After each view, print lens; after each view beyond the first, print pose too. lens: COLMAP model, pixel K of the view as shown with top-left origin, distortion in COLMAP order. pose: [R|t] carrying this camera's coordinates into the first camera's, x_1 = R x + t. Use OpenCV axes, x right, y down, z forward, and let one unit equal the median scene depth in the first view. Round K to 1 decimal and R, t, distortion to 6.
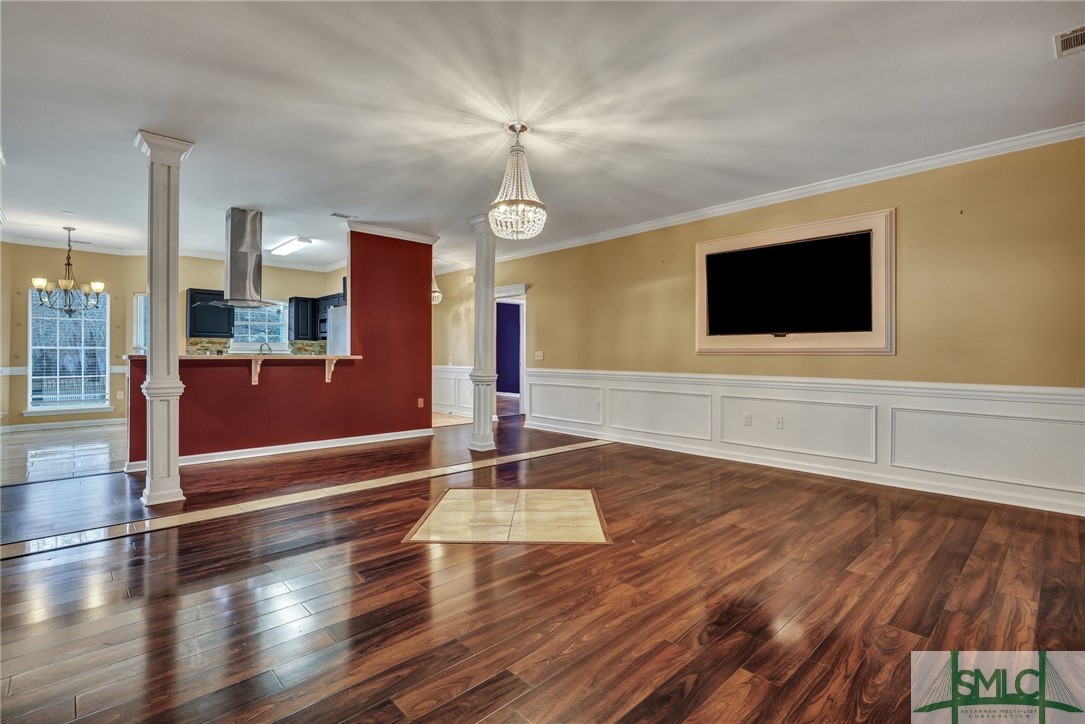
lens RADIAL K [[495.3, 0, 542.7], [0, 495.3, 357.5], [0, 0, 1]] dist [-0.002373, -0.000382]
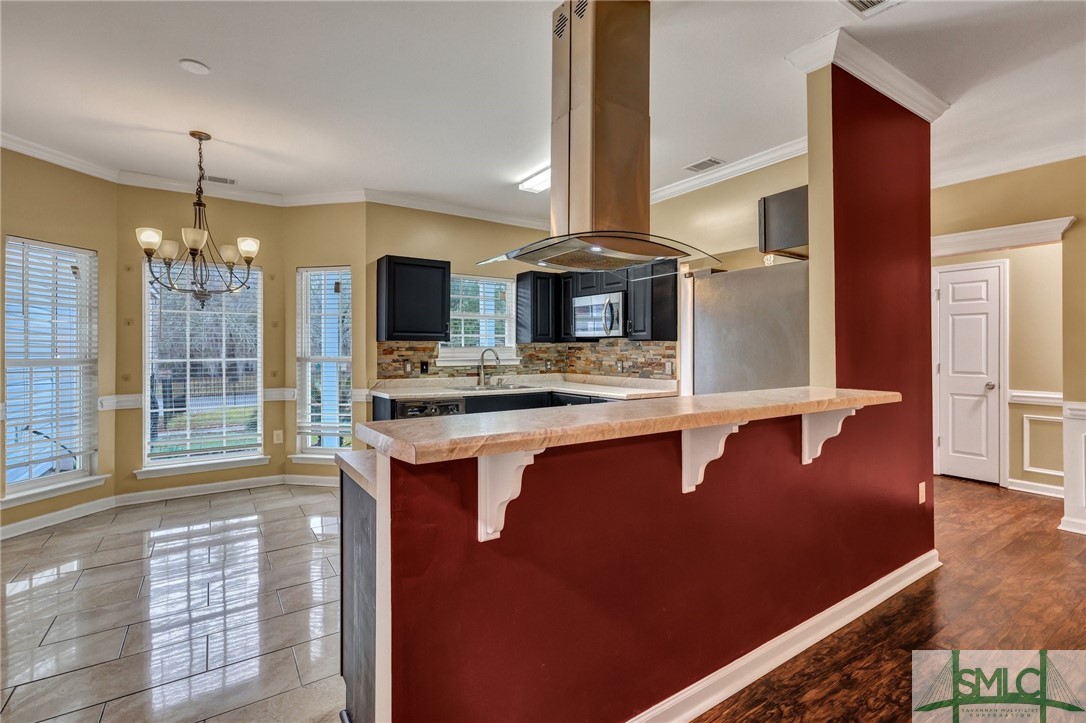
lens RADIAL K [[495.8, 0, 541.8], [0, 495.8, 353.6], [0, 0, 1]] dist [-0.002373, -0.000382]
pose [[0.984023, -0.004152, -0.177994, -0.513583], [0.004301, 0.999991, 0.000452, -0.030129], [0.177990, -0.001210, 0.984031, 0.551746]]
